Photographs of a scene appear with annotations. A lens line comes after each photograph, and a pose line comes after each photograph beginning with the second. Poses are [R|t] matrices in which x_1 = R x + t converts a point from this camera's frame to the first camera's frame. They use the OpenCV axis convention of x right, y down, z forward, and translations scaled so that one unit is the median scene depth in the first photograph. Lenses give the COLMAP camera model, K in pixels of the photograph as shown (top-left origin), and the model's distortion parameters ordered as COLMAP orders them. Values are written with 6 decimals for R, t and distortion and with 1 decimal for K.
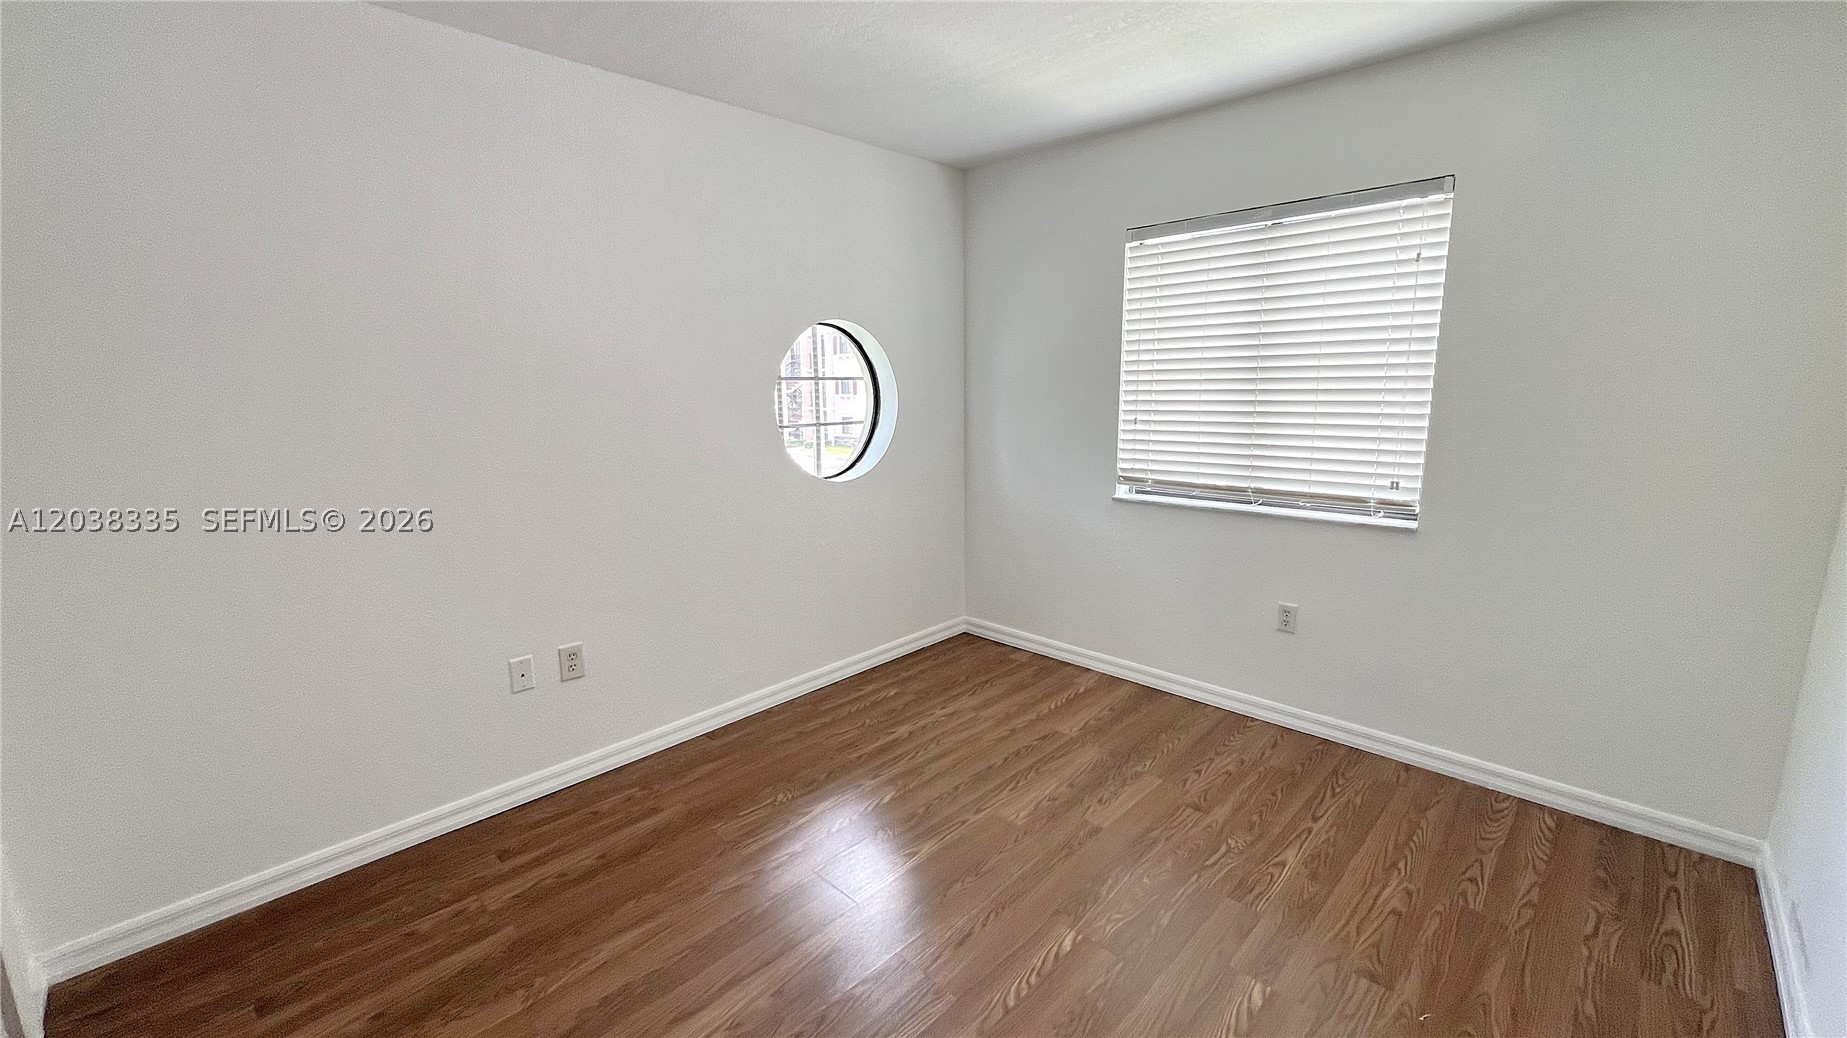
lens RADIAL K [[826.0, 0, 916.8], [0, 826.0, 519.7], [0, 0, 1]] dist [-0.001201, 0.000952]
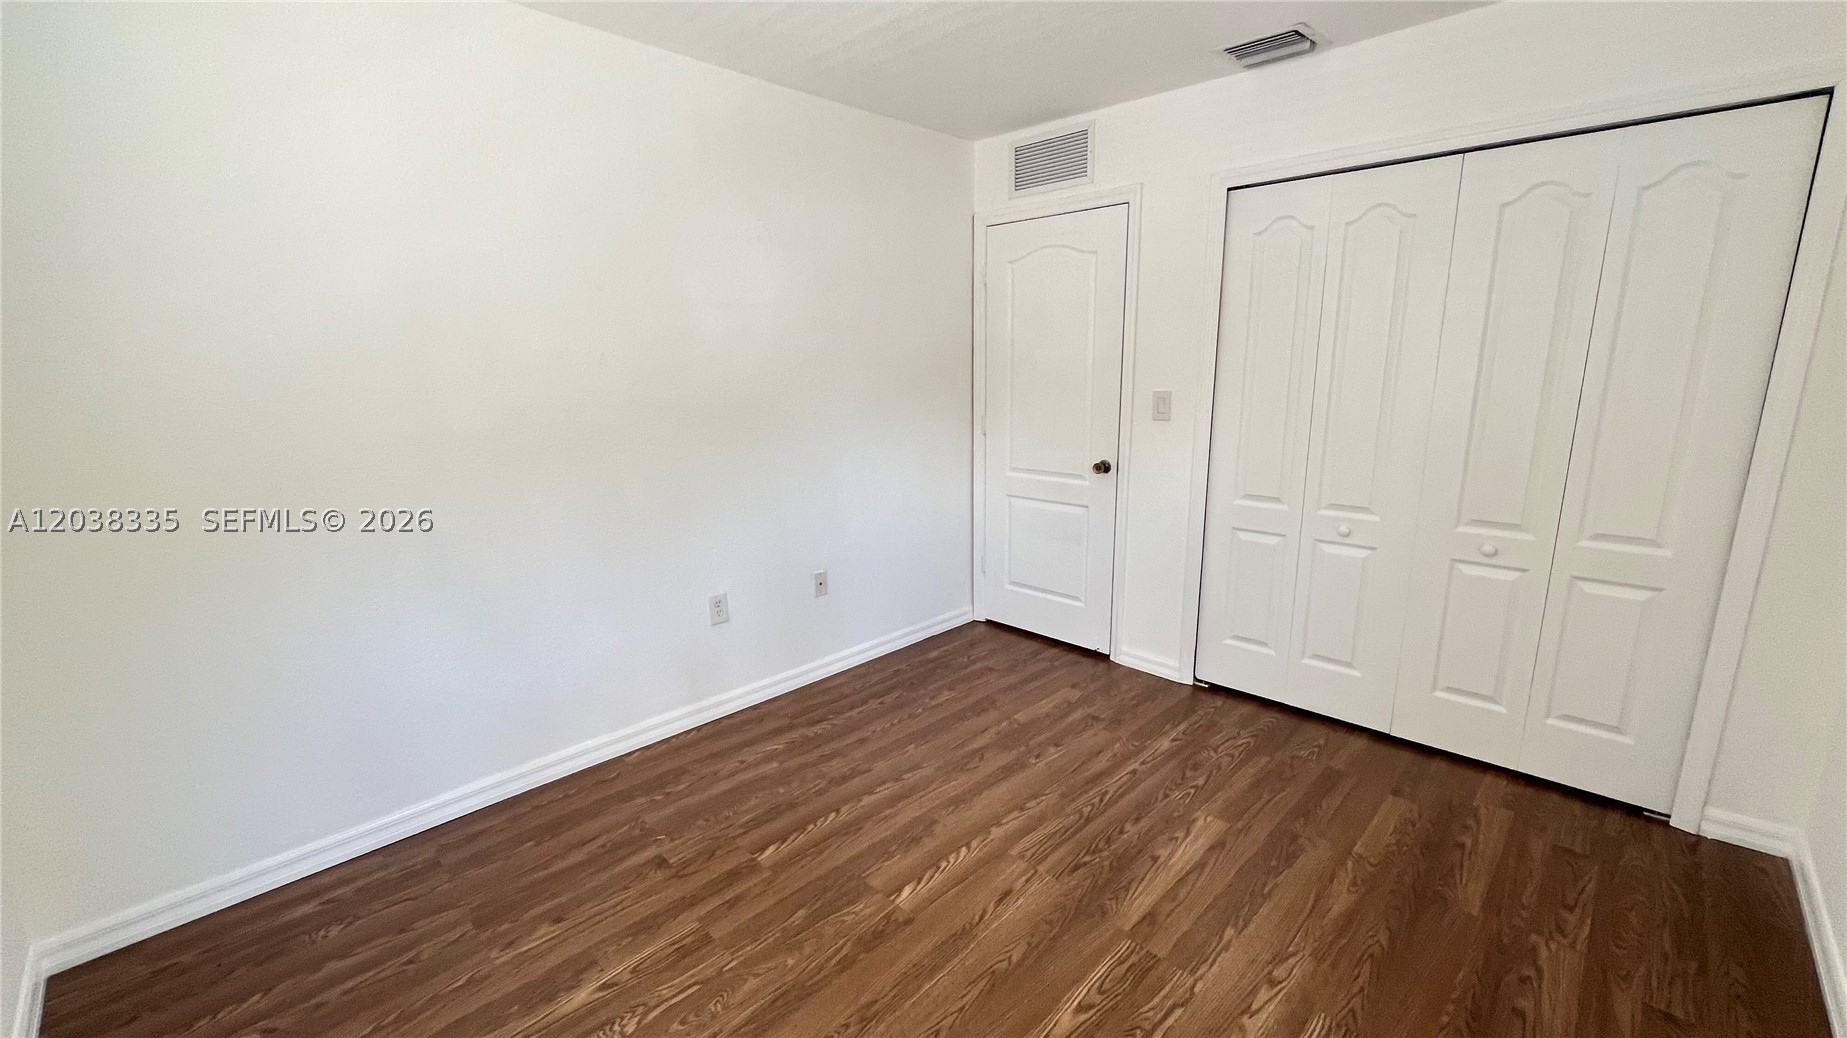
lens RADIAL K [[826.0, 0, 916.8], [0, 826.0, 519.7], [0, 0, 1]] dist [-0.001201, 0.000952]
pose [[-0.999711, 0.021996, 0.009704, 0.140885], [0.024009, 0.934414, 0.355379, -0.295608], [-0.001251, 0.355509, -0.934672, 1.735436]]
